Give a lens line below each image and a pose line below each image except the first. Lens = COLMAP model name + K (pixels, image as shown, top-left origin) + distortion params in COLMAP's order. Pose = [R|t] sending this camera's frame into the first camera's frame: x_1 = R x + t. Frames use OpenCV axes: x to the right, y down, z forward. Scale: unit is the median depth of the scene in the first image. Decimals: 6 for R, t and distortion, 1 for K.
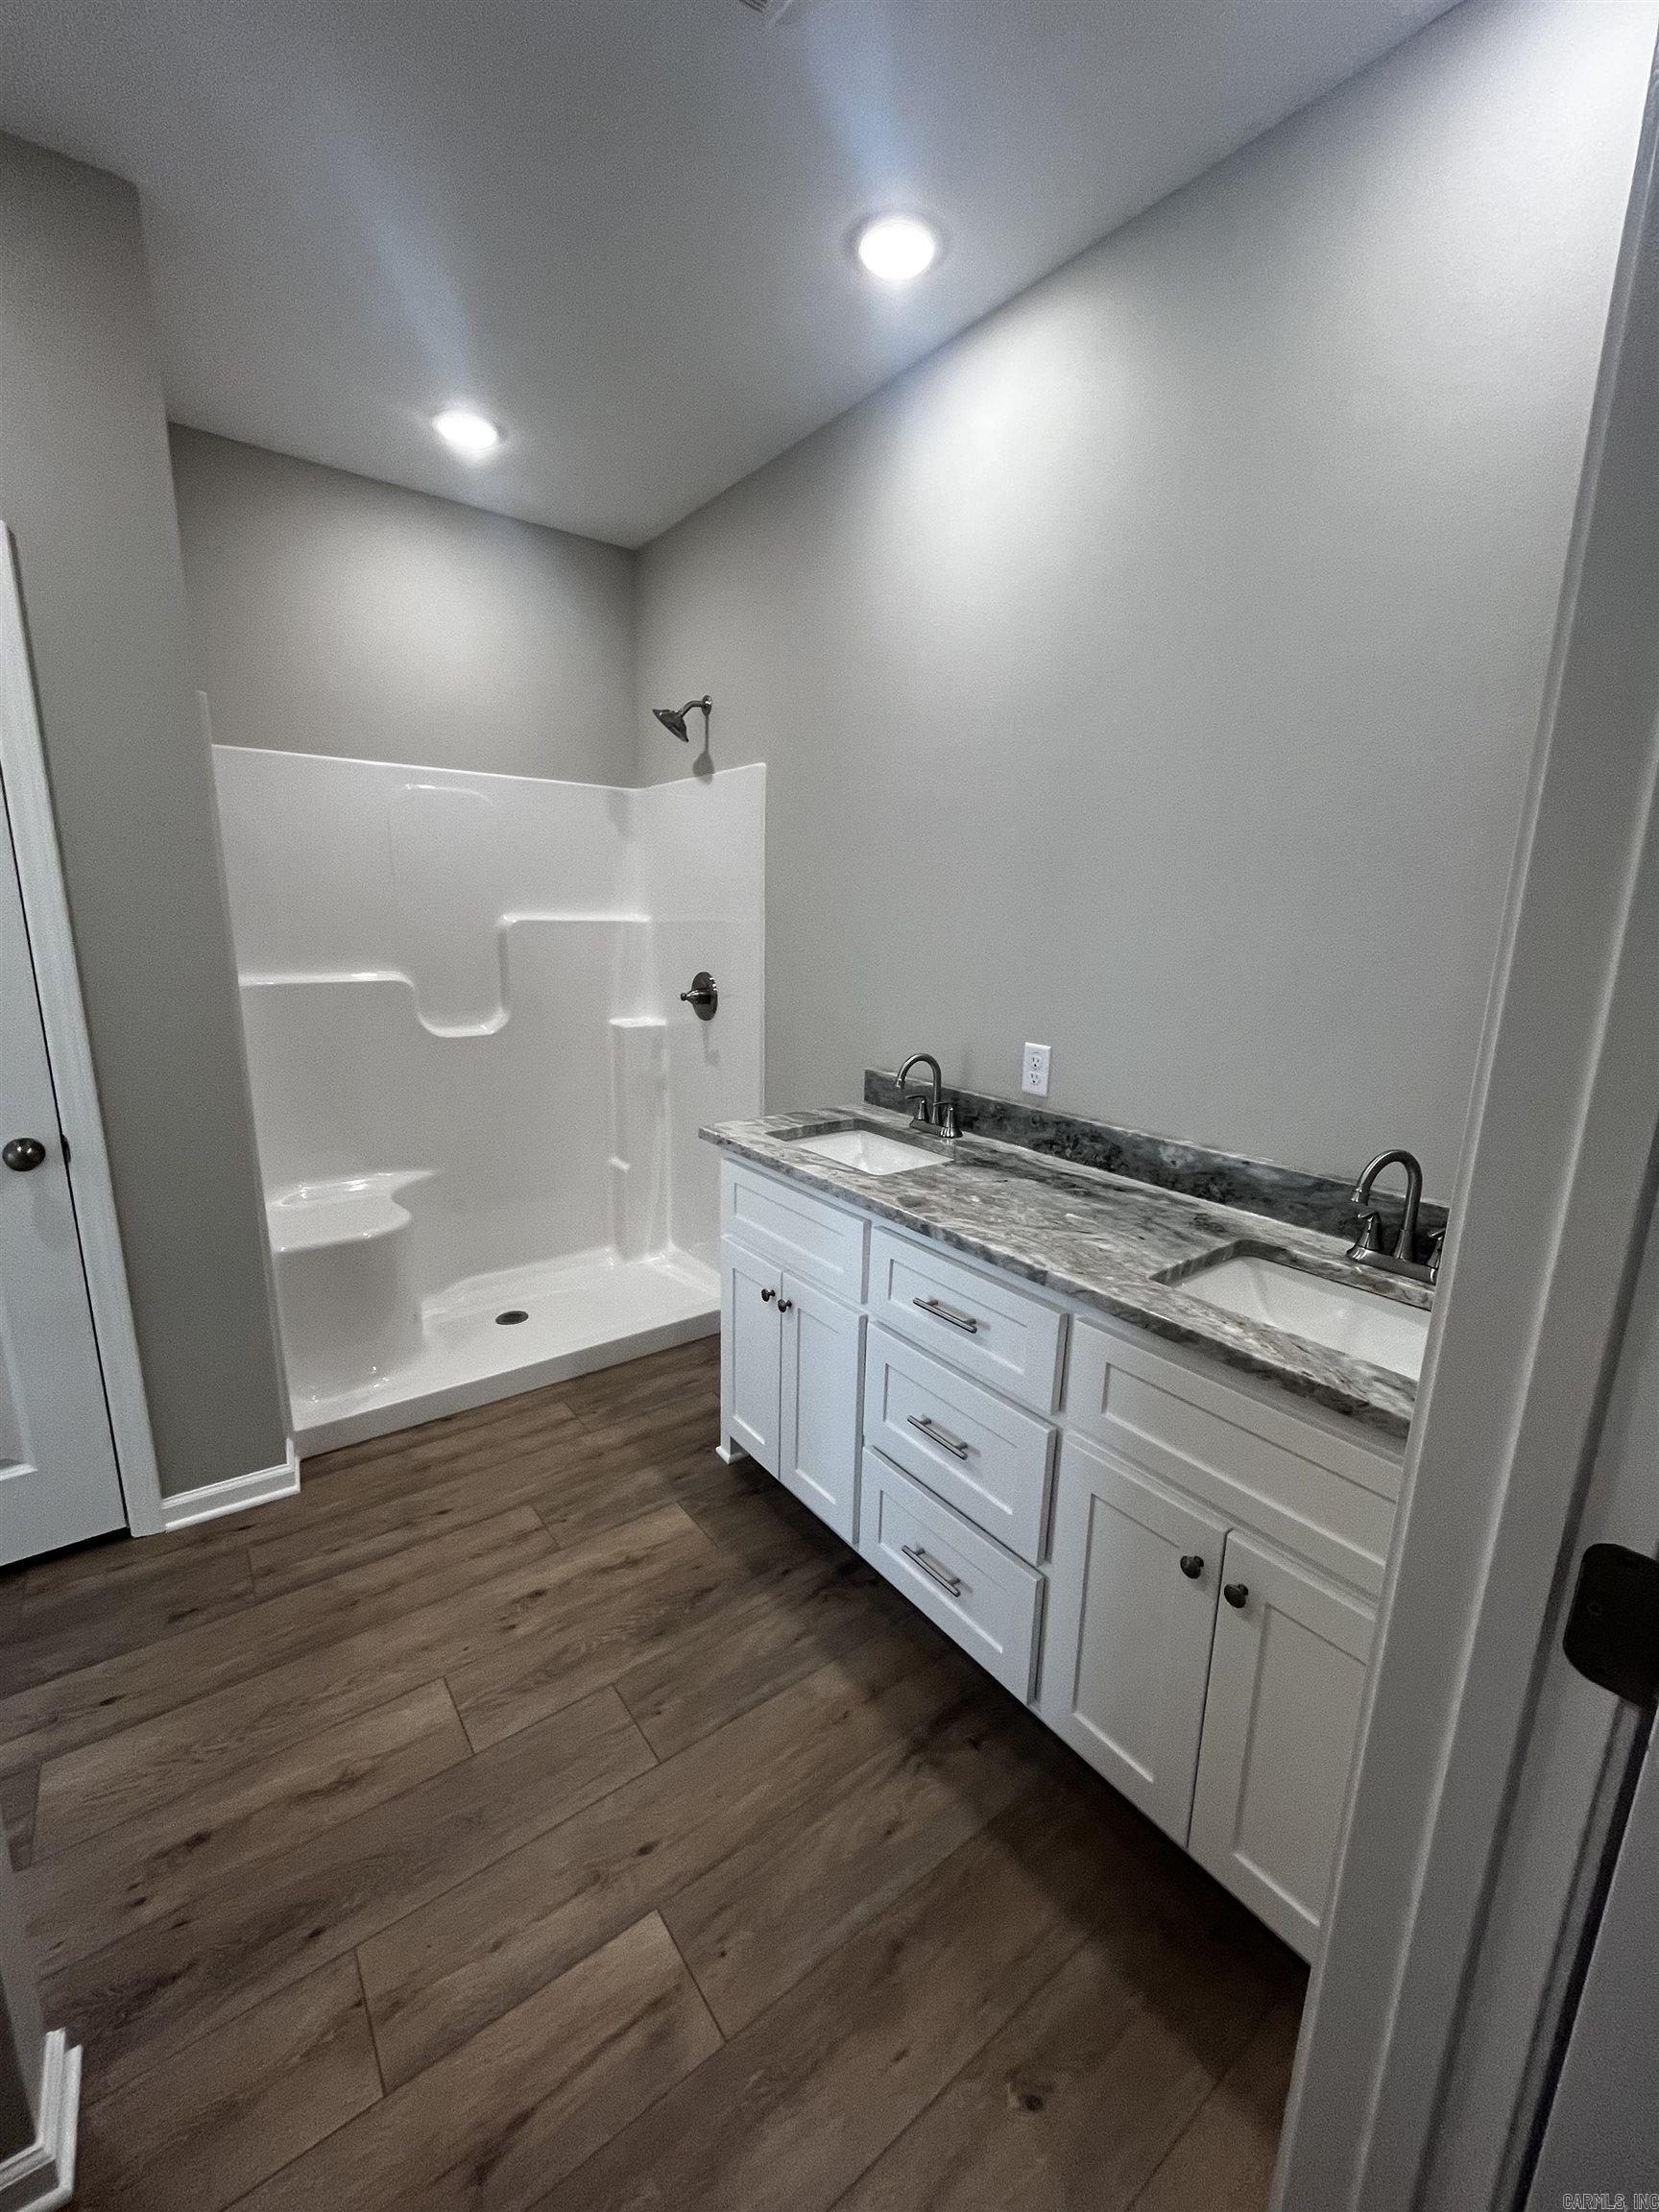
lens RADIAL K [[900.3, 0, 829.0], [0, 900.3, 1104.1], [0, 0, 1]] dist [-0.001362, -0.000022]
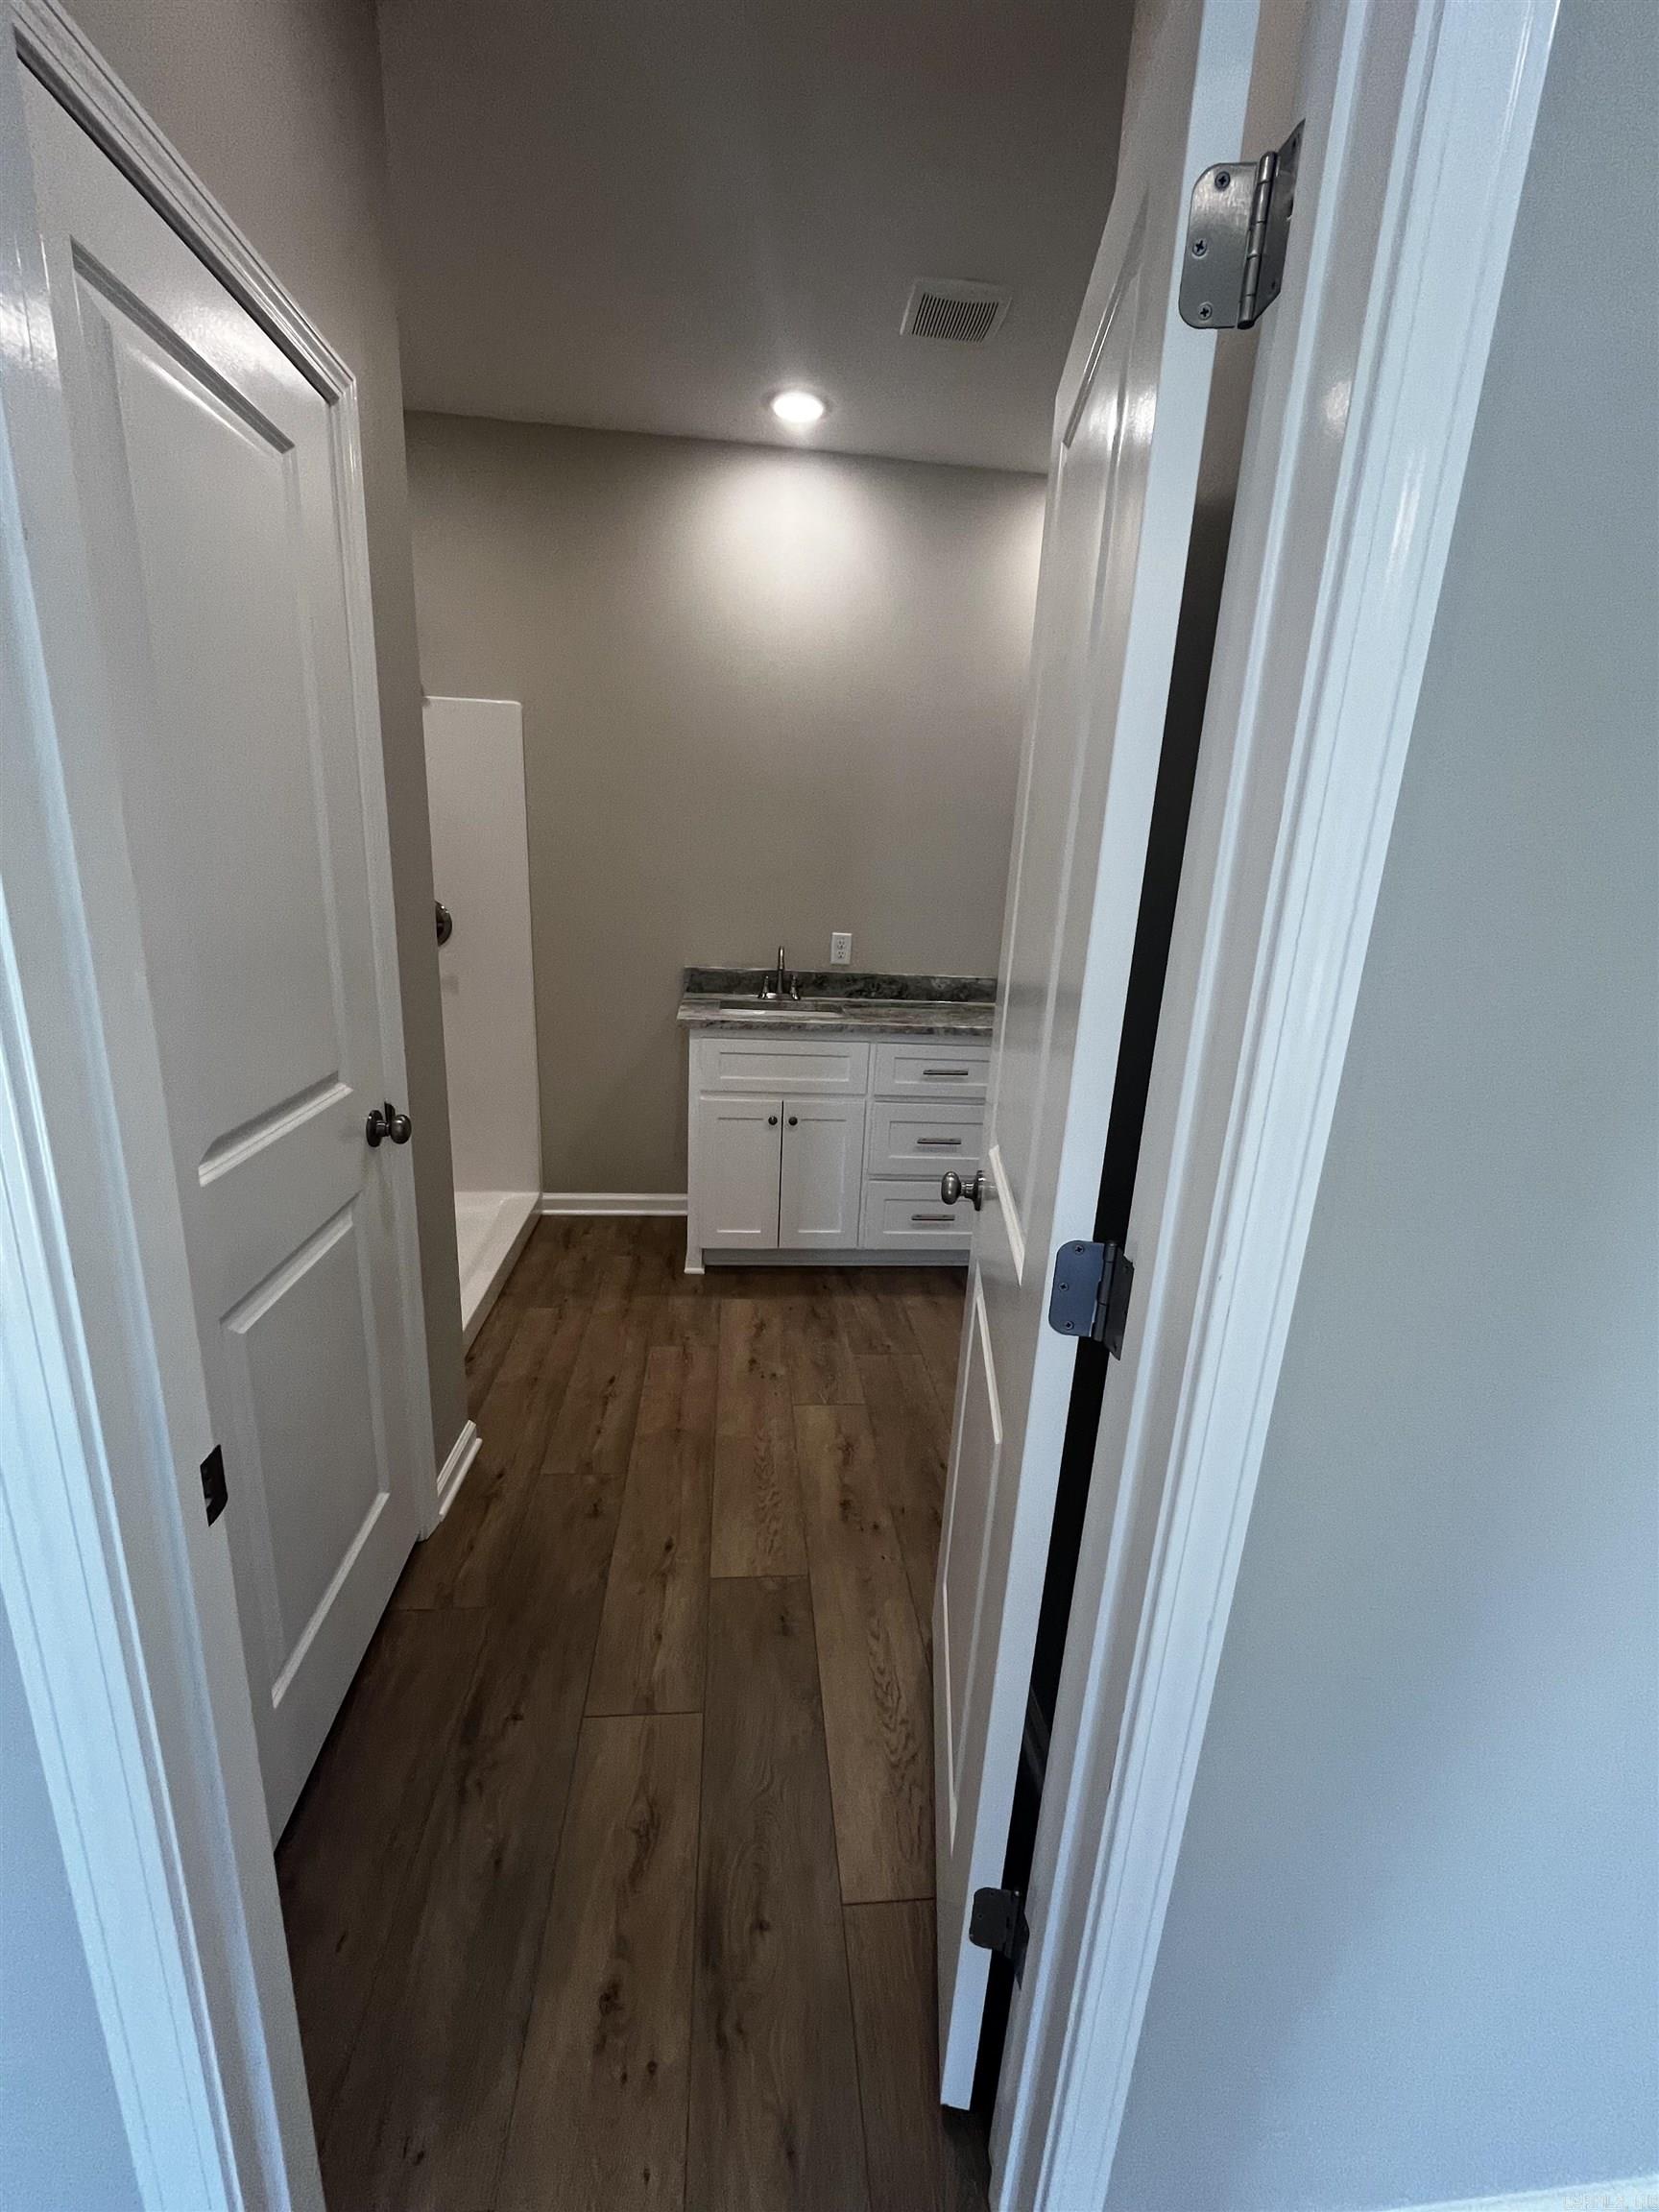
lens RADIAL K [[900.3, 0, 829.0], [0, 900.3, 1104.1], [0, 0, 1]] dist [-0.001362, -0.000022]
pose [[0.523668, -0.223670, 0.822036, -1.243954], [0.145551, 0.974222, 0.172358, -0.050812], [-0.839397, 0.029390, 0.542724, 0.146561]]
